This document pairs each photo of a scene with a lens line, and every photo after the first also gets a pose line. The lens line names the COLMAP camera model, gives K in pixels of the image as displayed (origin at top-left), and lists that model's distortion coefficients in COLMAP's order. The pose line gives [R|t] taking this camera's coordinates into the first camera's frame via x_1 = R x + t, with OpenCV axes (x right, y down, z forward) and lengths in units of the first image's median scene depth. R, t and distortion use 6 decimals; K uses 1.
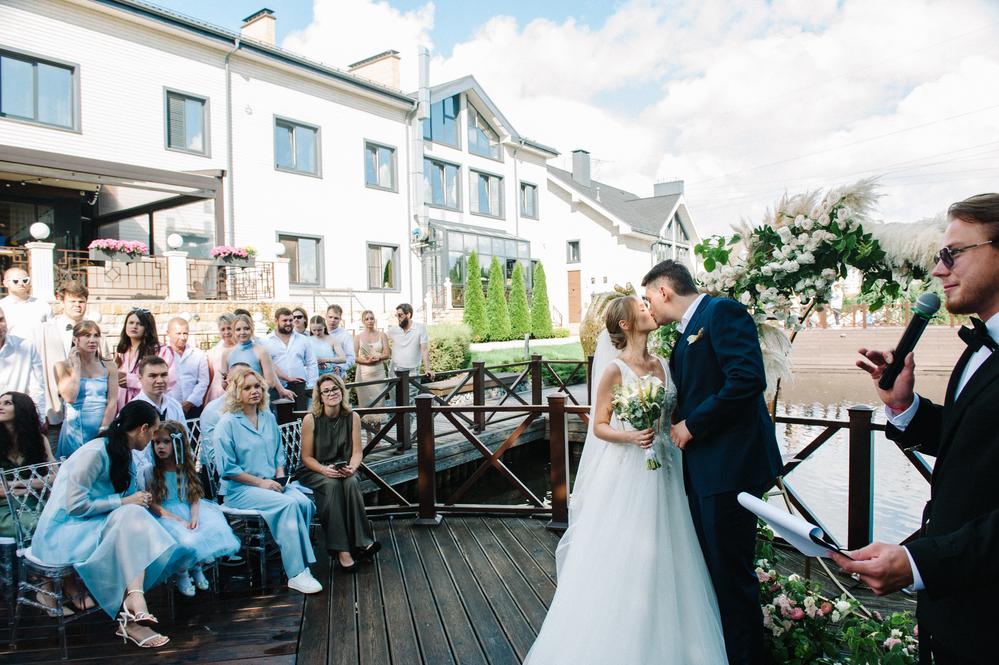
lens RADIAL K [[686.8, 0, 496.1], [0, 686.8, 343.4], [0, 0, 1]] dist [-0.047736, -0.002512]
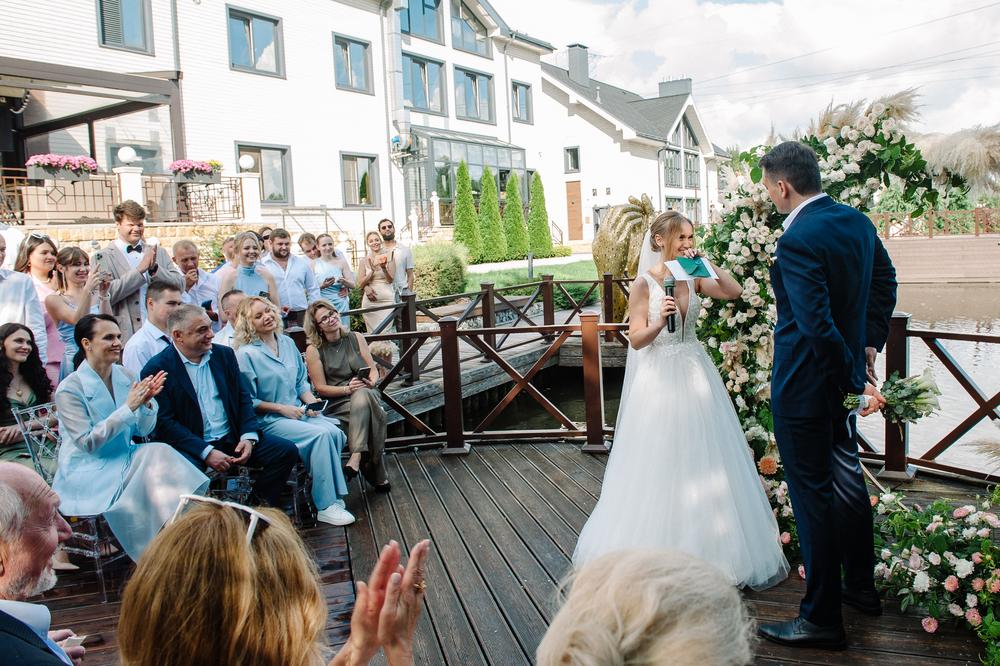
lens RADIAL K [[775.1, 0, 557.8], [0, 775.1, 308.4], [0, 0, 1]] dist [-0.047479, 0.000042]
pose [[0.995041, -0.030037, 0.094826, -0.018571], [0.024653, 0.998044, 0.057448, 0.001713], [-0.096366, -0.054826, 0.993835, -0.022999]]
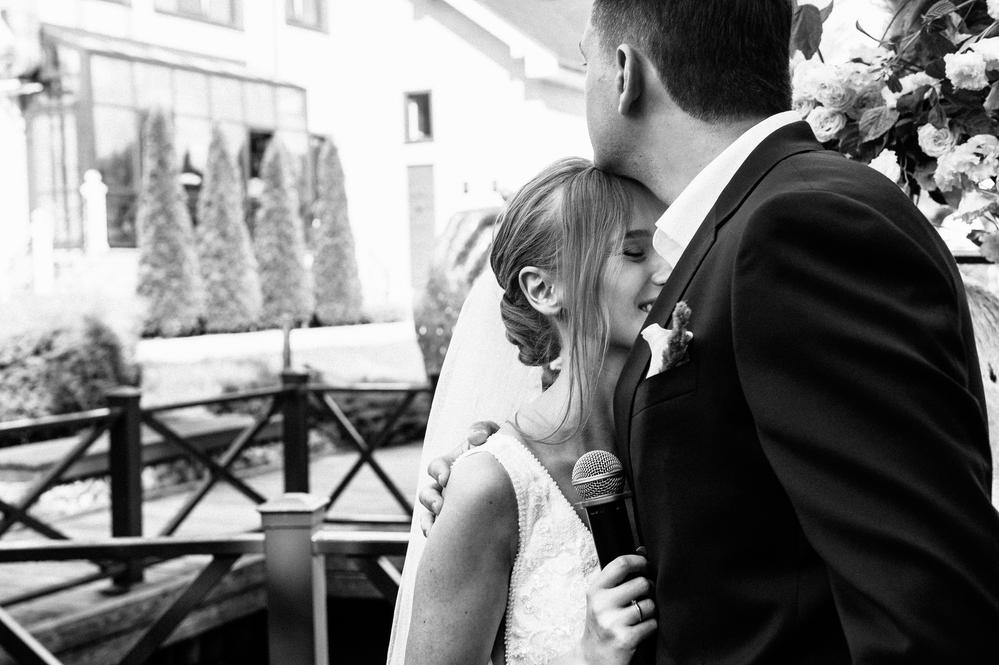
lens RADIAL K [[1616.0, 0, 488.1], [0, 1616.0, 330.0], [0, 0, 1]] dist [0.179776, 0.000000]
pose [[0.988781, -0.004424, 0.149308, 0.021299], [0.005218, 0.999974, -0.004929, -0.000530], [-0.149283, 0.005652, 0.988778, 0.071935]]
